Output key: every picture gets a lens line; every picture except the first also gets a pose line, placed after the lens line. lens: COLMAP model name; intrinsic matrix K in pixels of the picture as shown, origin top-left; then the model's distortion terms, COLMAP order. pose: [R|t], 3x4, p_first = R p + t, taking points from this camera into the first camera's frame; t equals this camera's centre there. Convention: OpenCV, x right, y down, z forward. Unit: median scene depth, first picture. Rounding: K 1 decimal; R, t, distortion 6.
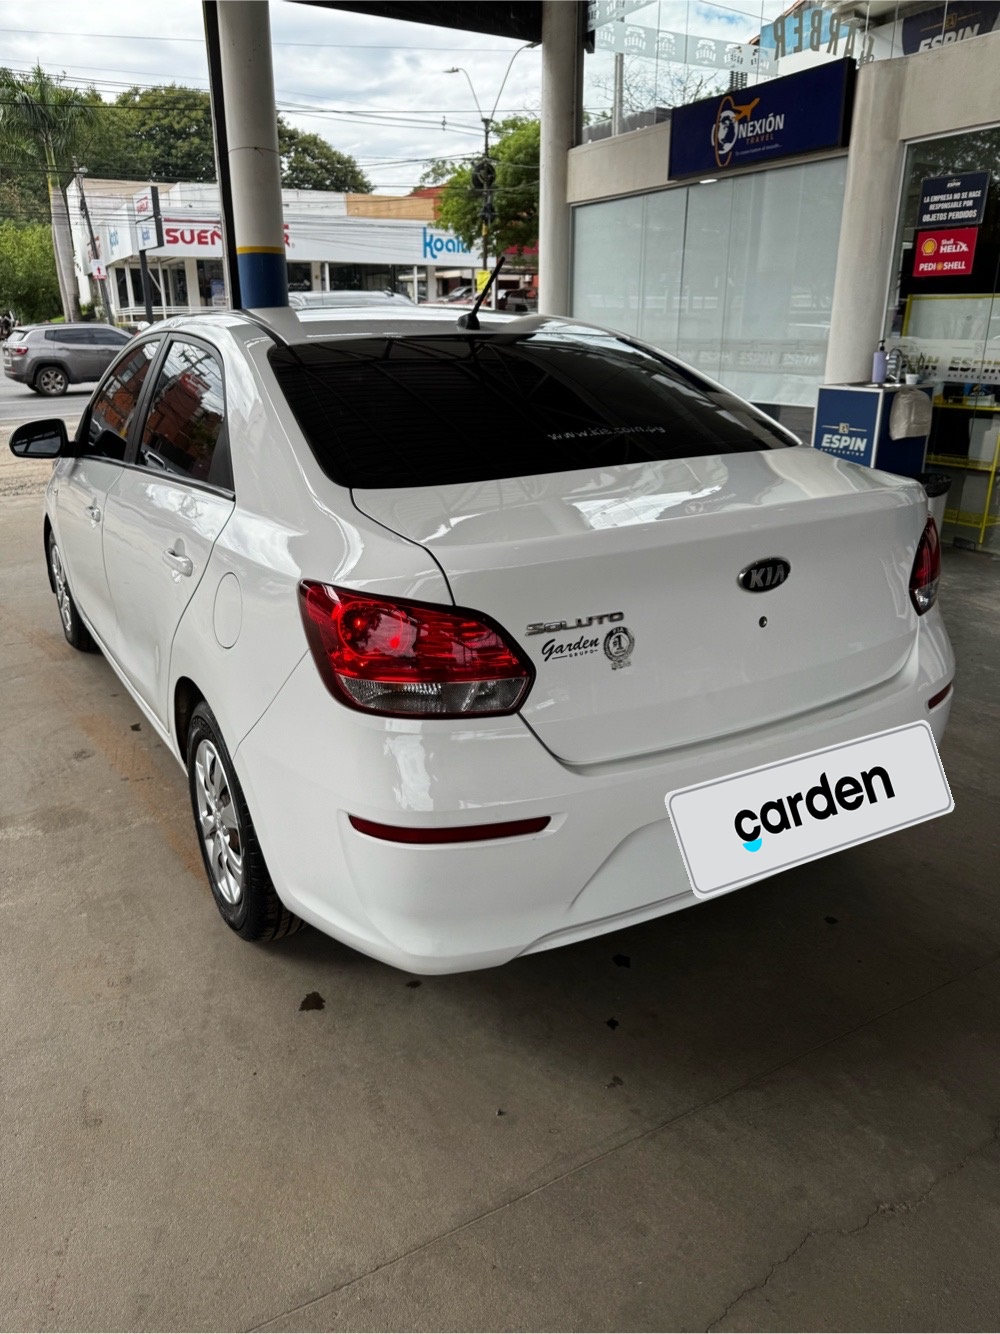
lens RADIAL K [[997.0, 0, 497.5], [0, 997.0, 671.1], [0, 0, 1]] dist [0.001038, -0.003347]
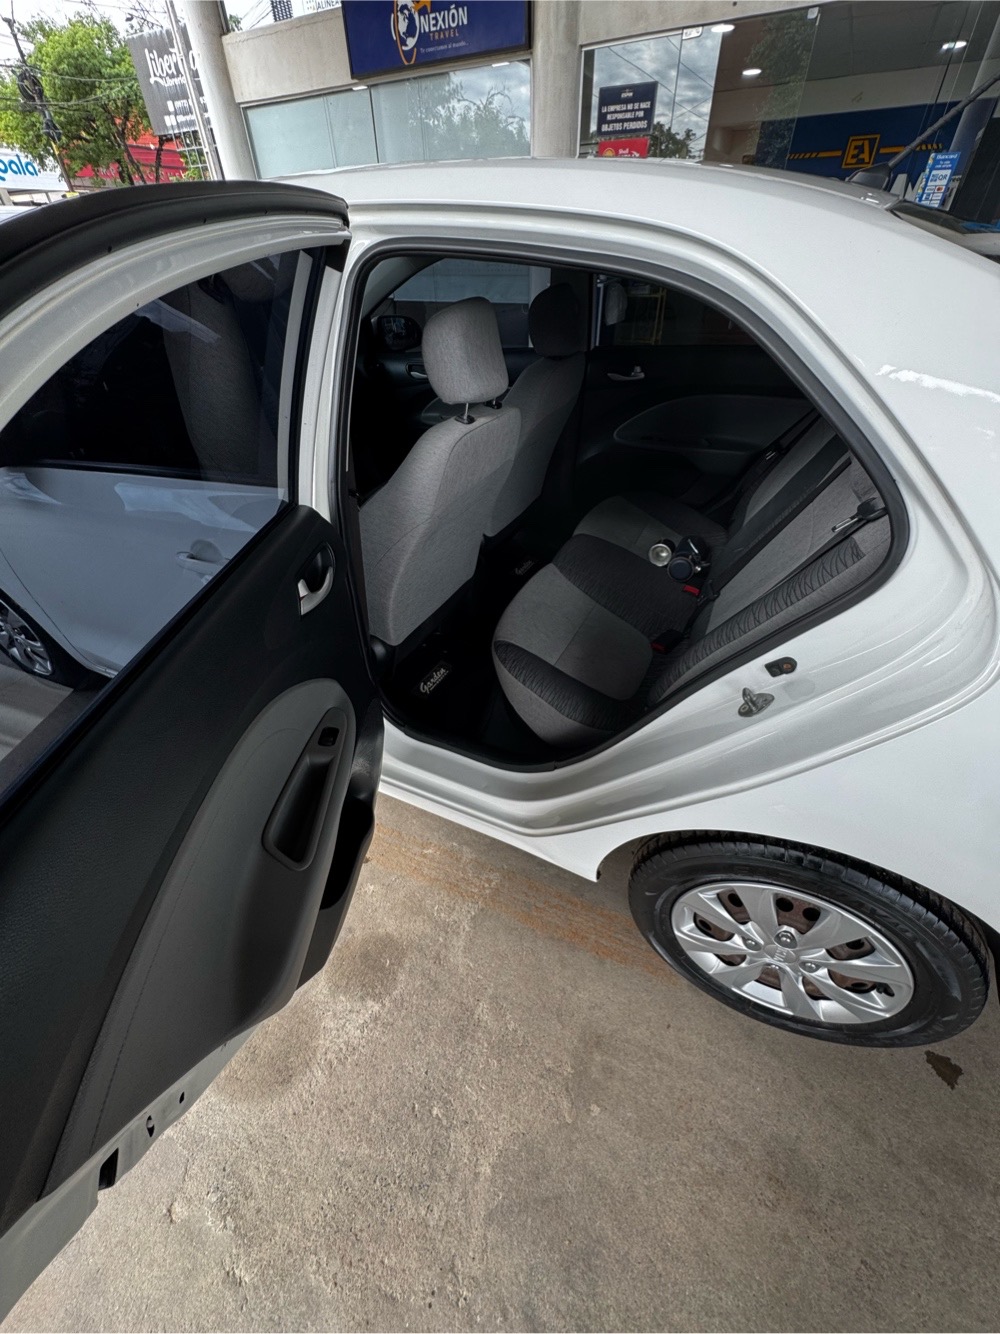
lens RADIAL K [[535.8, 0, 497.4], [0, 535.8, 667.0], [0, 0, 1]] dist [-0.004165, -0.000712]
pose [[0.828092, -0.365117, 0.425387, -0.072779], [0.204115, 0.903106, 0.377806, -0.035308], [-0.522112, -0.226030, 0.822380, 0.108427]]
